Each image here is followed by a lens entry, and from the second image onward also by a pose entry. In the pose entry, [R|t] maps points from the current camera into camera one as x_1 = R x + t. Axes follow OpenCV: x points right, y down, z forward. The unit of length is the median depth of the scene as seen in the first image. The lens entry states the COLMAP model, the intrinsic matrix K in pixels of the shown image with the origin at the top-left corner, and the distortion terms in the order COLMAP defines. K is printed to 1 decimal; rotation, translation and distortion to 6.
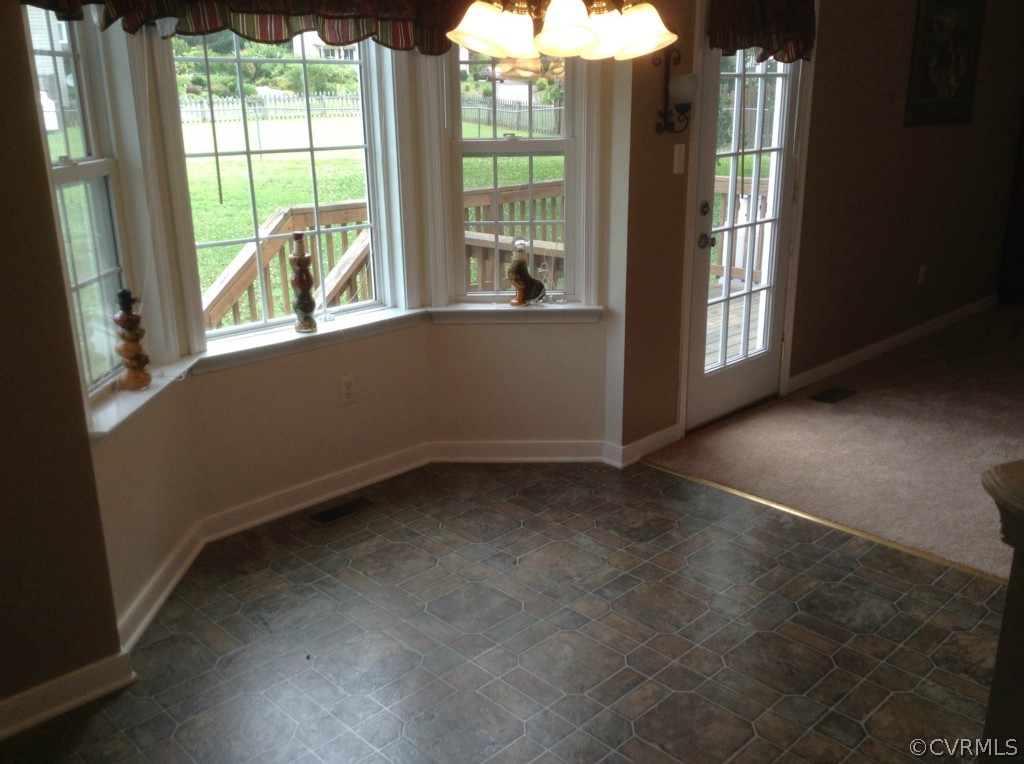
lens RADIAL K [[928.3, 0, 507.8], [0, 928.3, 382.2], [0, 0, 1]] dist [0.100428, -0.115538]
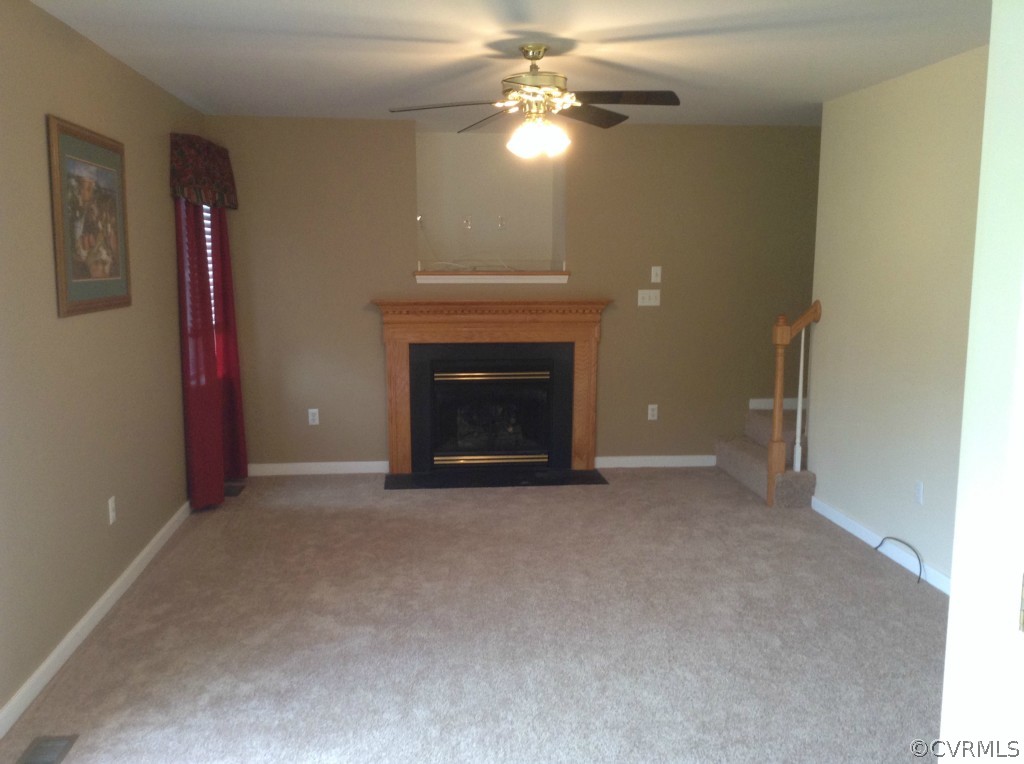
lens RADIAL K [[928.3, 0, 507.8], [0, 928.3, 382.2], [0, 0, 1]] dist [0.100428, -0.115538]
pose [[0.615903, -0.095852, 0.781970, 0.074119], [0.217677, 0.974636, -0.051980, -0.114046], [-0.757153, 0.202232, 0.621145, 0.322216]]
